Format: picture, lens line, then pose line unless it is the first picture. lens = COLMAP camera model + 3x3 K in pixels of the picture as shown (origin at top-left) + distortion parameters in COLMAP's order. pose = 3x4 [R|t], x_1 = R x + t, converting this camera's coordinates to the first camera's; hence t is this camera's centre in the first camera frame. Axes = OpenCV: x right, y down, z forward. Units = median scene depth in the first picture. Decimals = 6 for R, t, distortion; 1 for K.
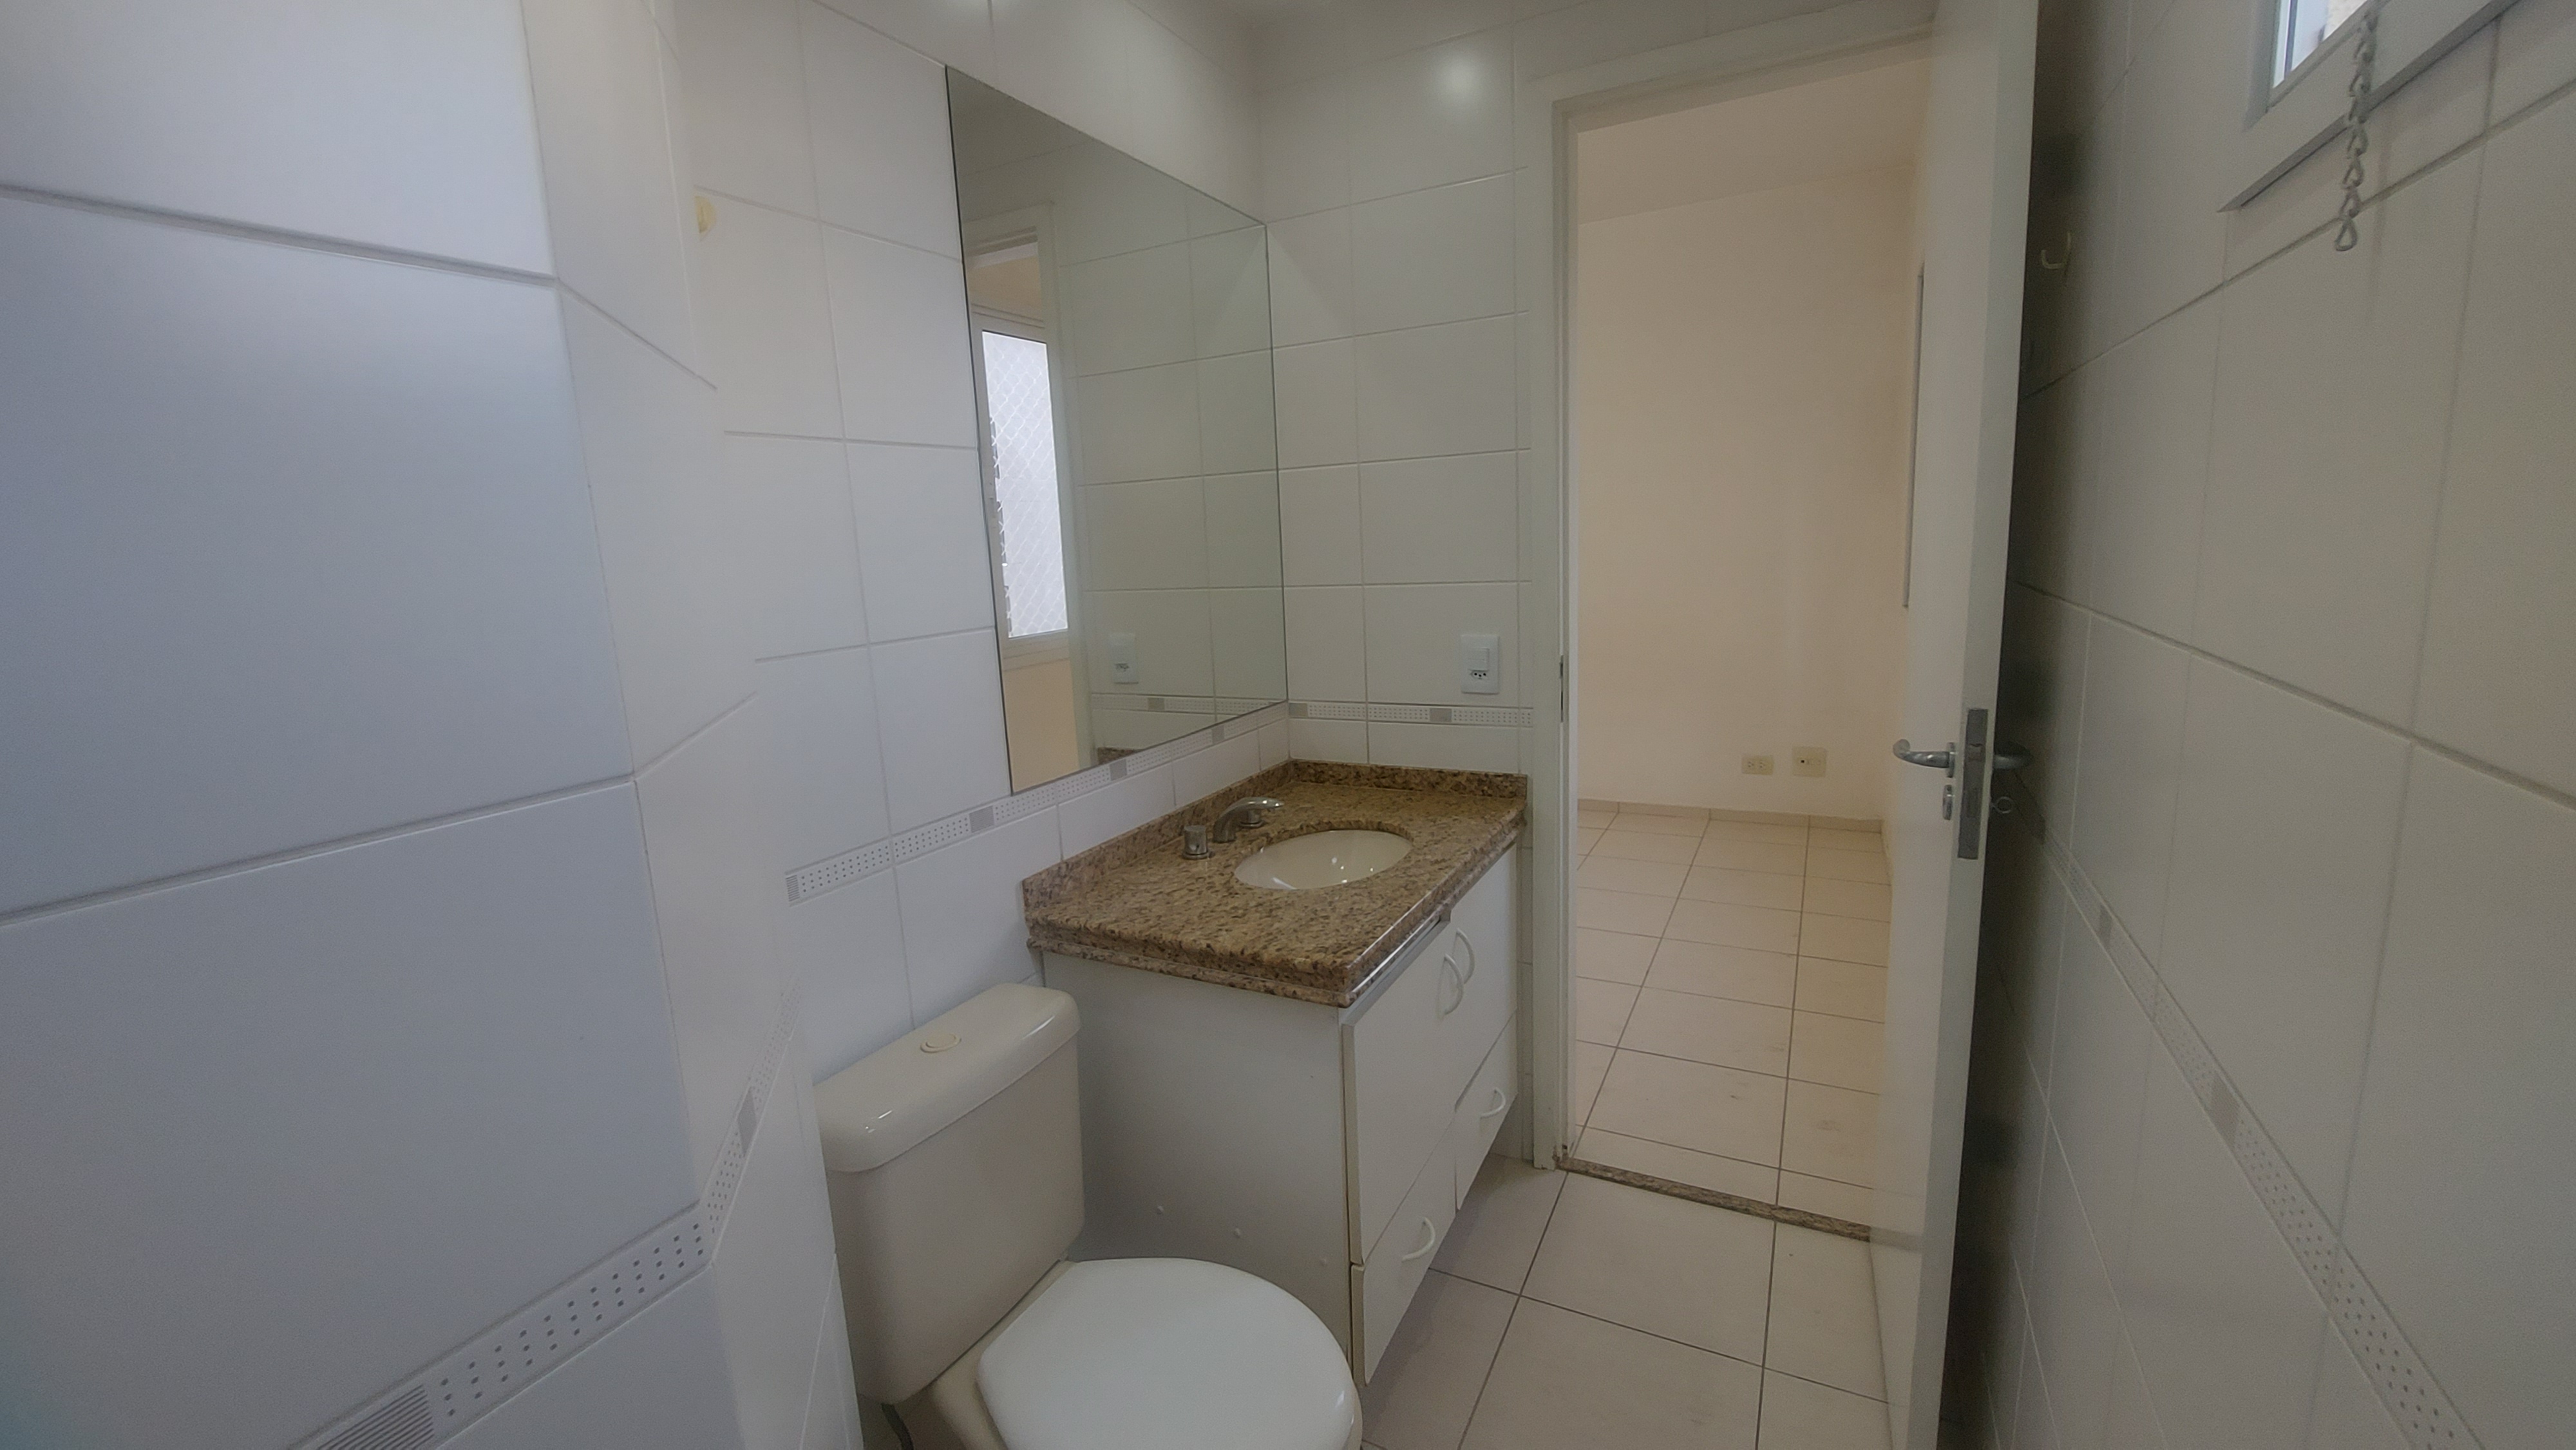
lens RADIAL K [[1050.8, 0, 1271.2], [0, 1050.8, 715.8], [0, 0, 1]] dist [0.000535, -0.005797]
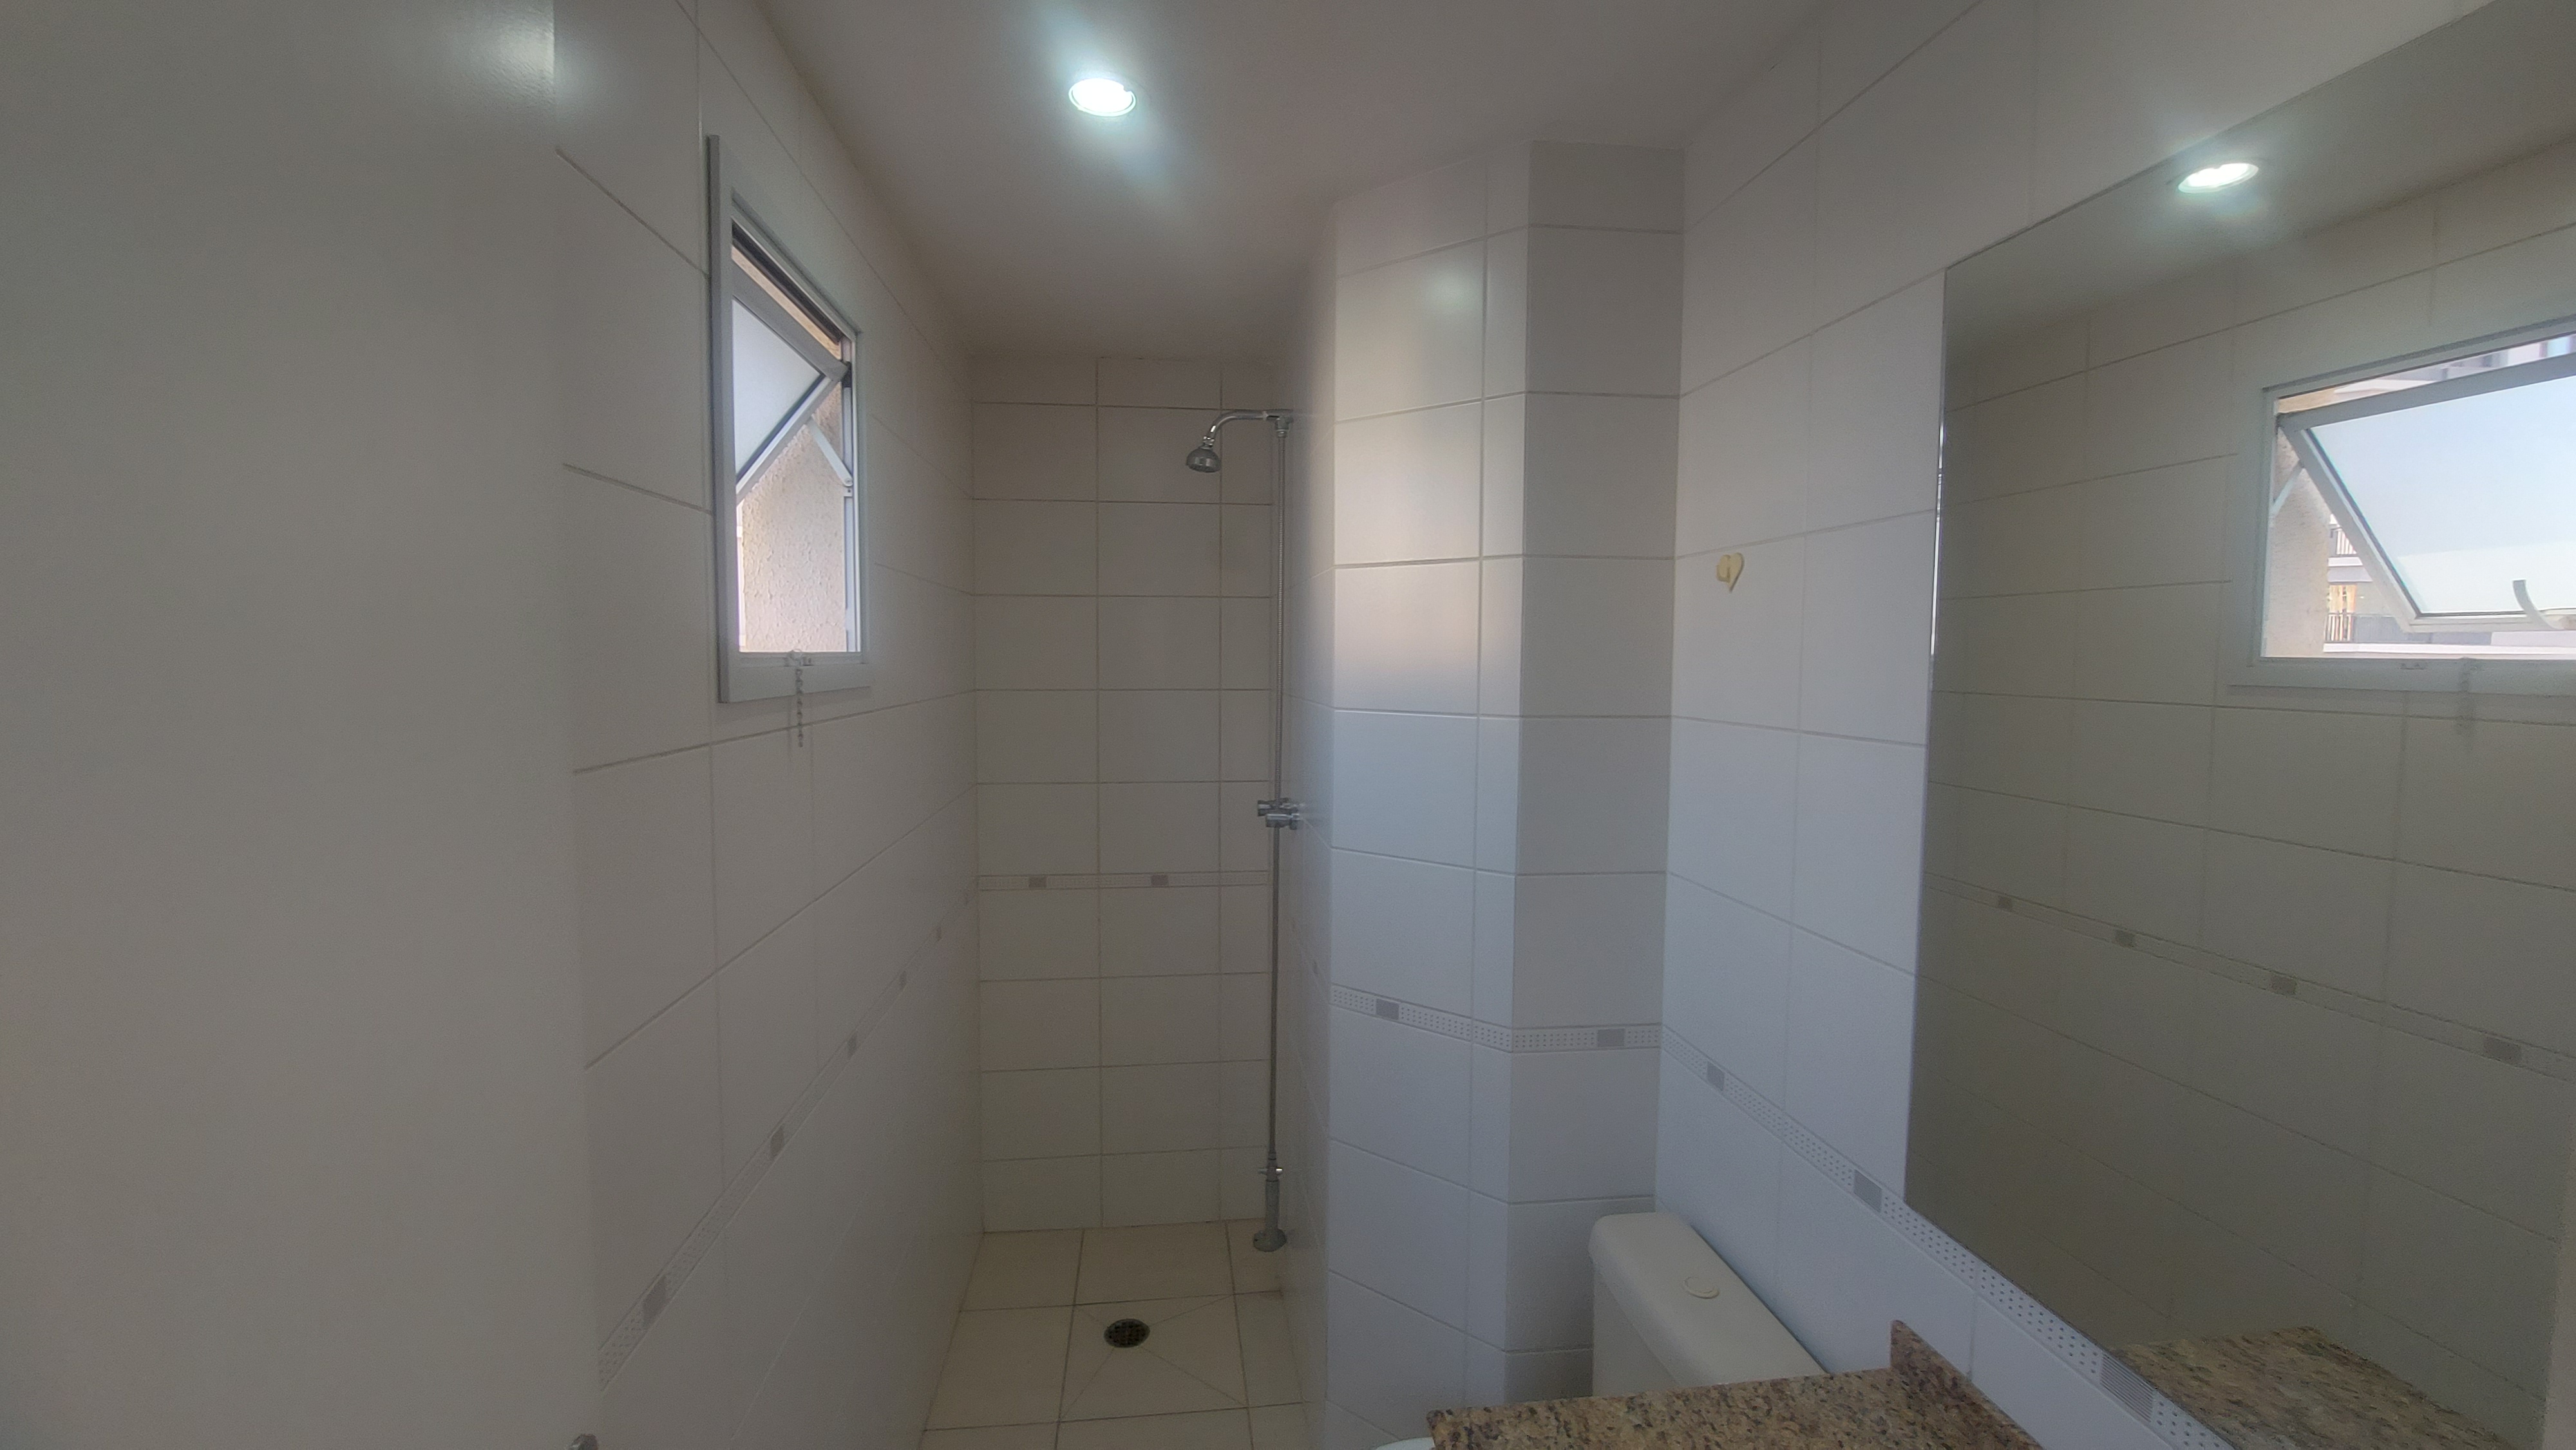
lens RADIAL K [[1050.8, 0, 1271.2], [0, 1050.8, 715.8], [0, 0, 1]] dist [0.000535, -0.005797]
pose [[-0.819870, 0.070793, -0.568157, 0.492104], [-0.069706, 0.972603, 0.221775, -0.374235], [0.568291, 0.221431, -0.792473, 1.210377]]
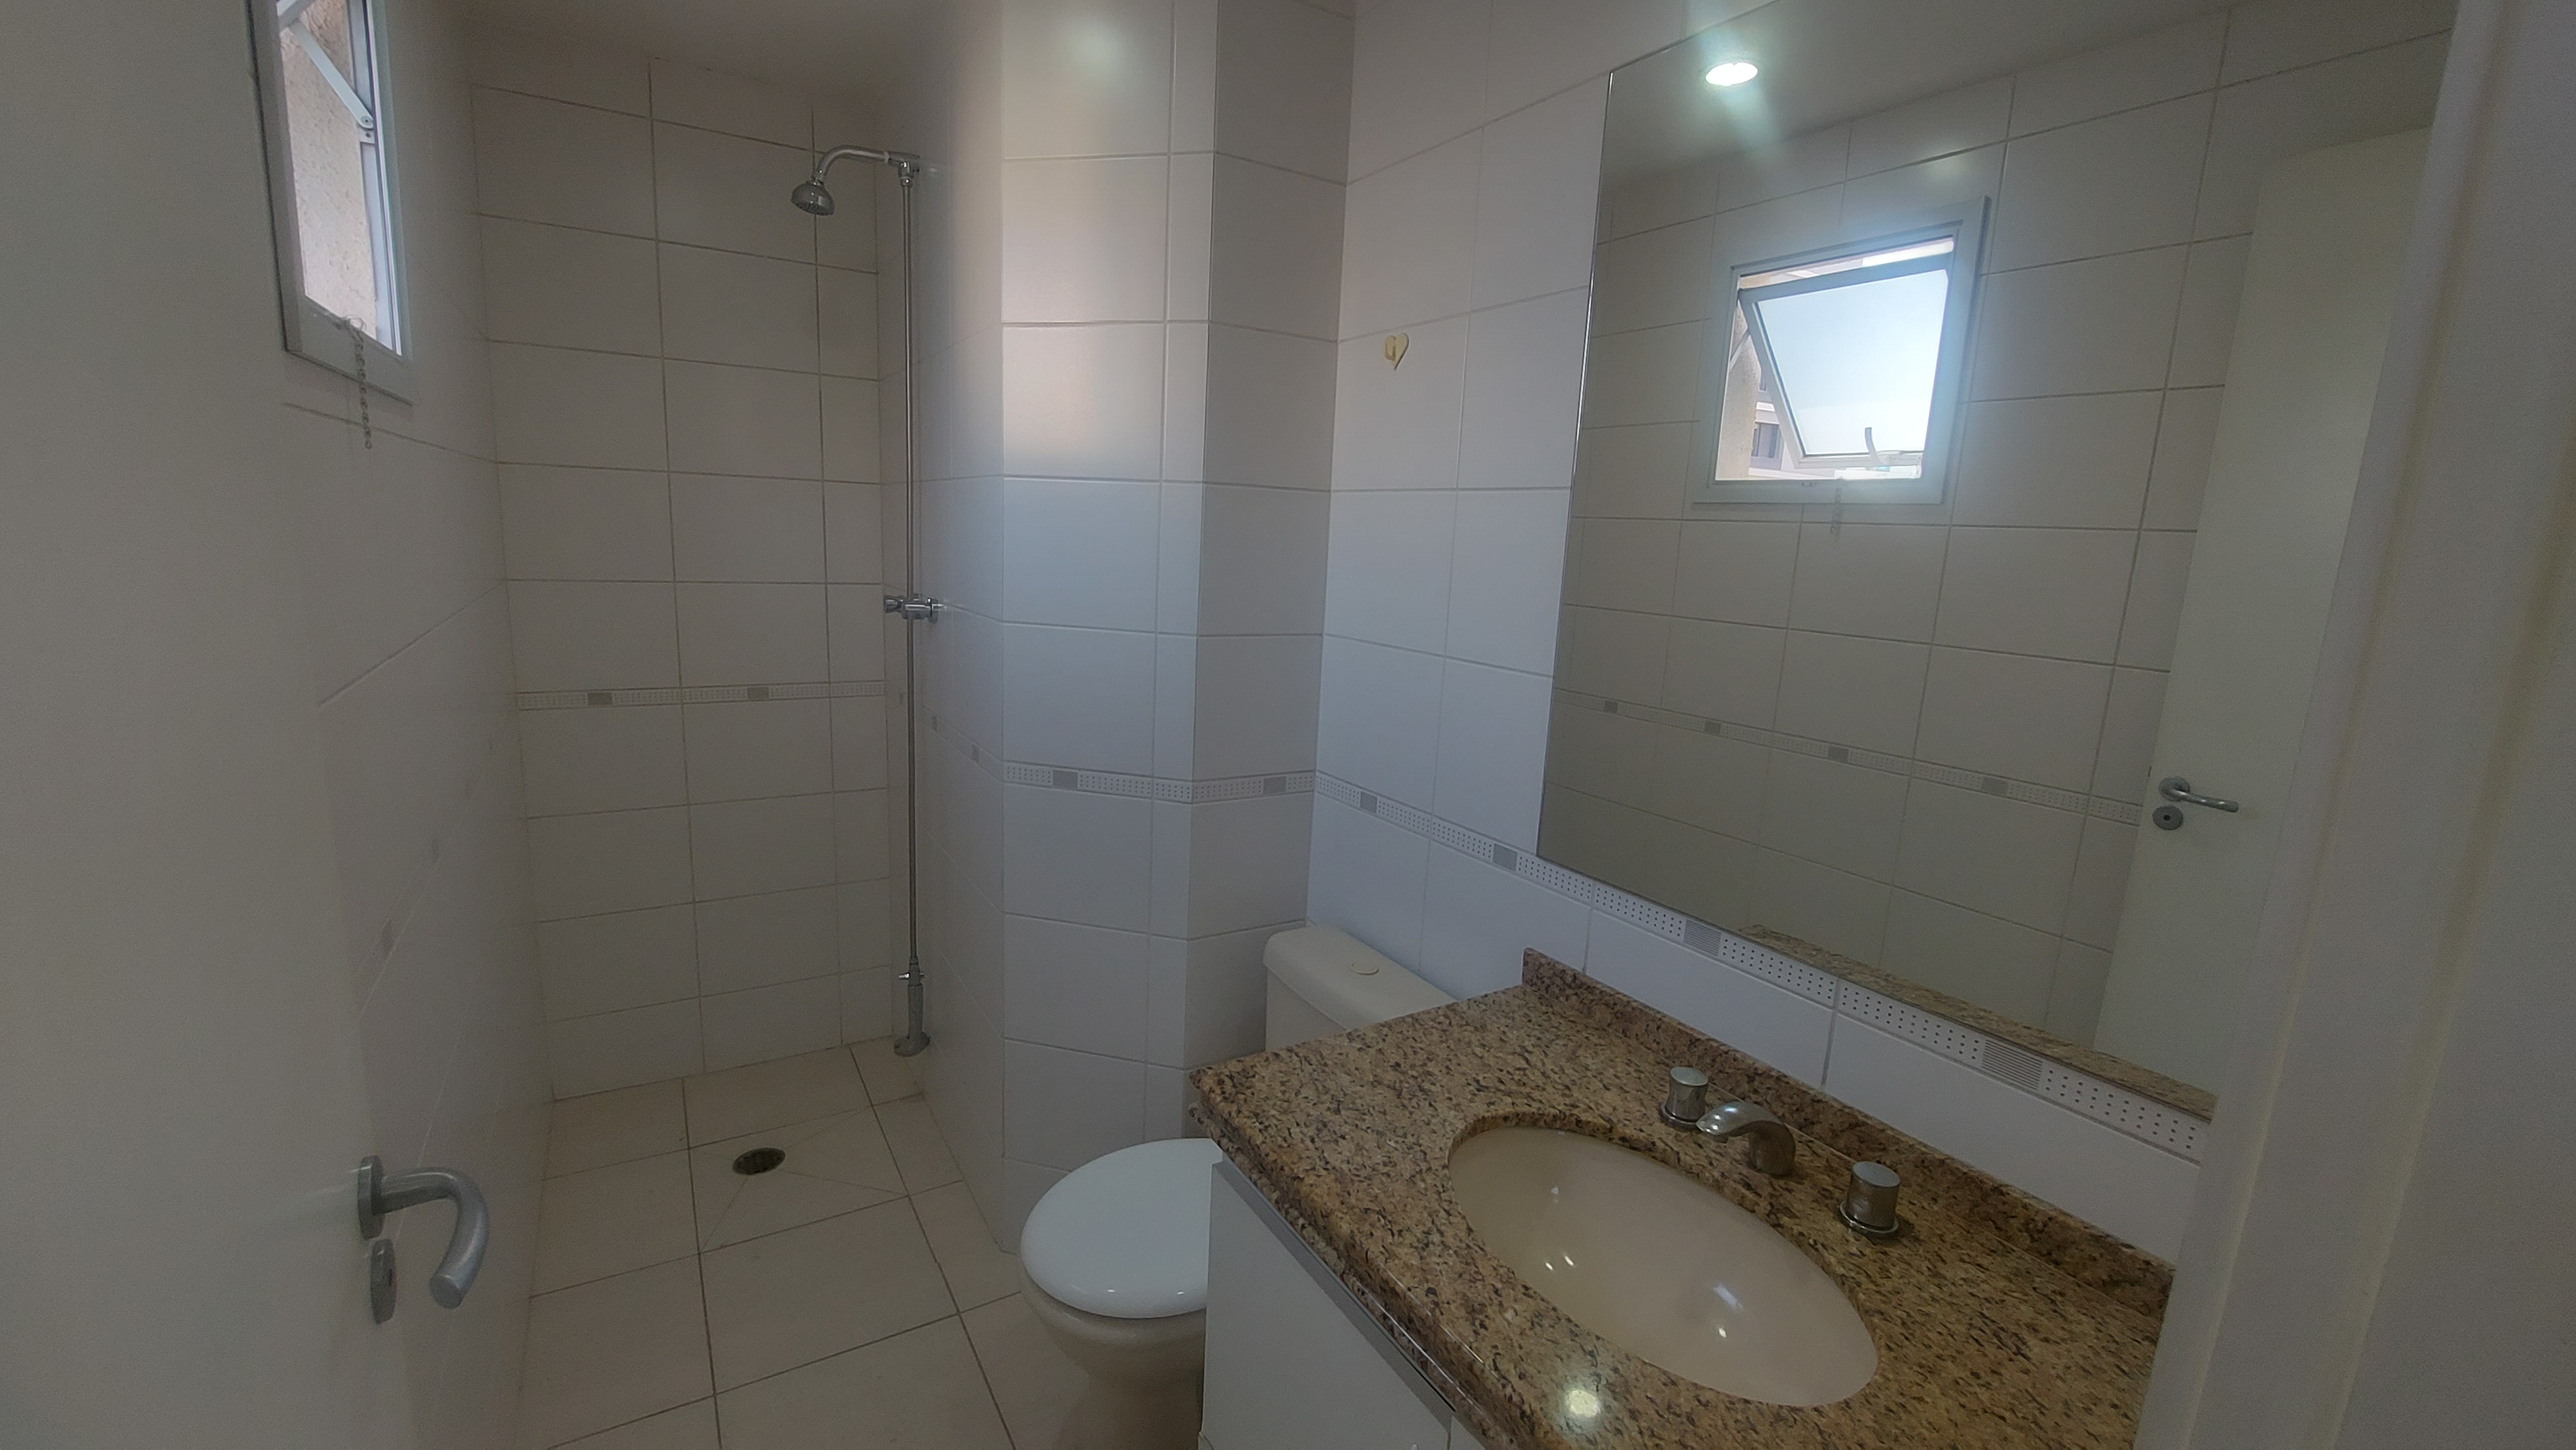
lens RADIAL K [[1050.8, 0, 1271.2], [0, 1050.8, 715.8], [0, 0, 1]] dist [0.000535, -0.005797]
pose [[-0.514786, 0.172205, -0.839846, 0.612509], [-0.169665, 0.939781, 0.296693, -0.267017], [0.840363, 0.295225, -0.454568, 1.145886]]
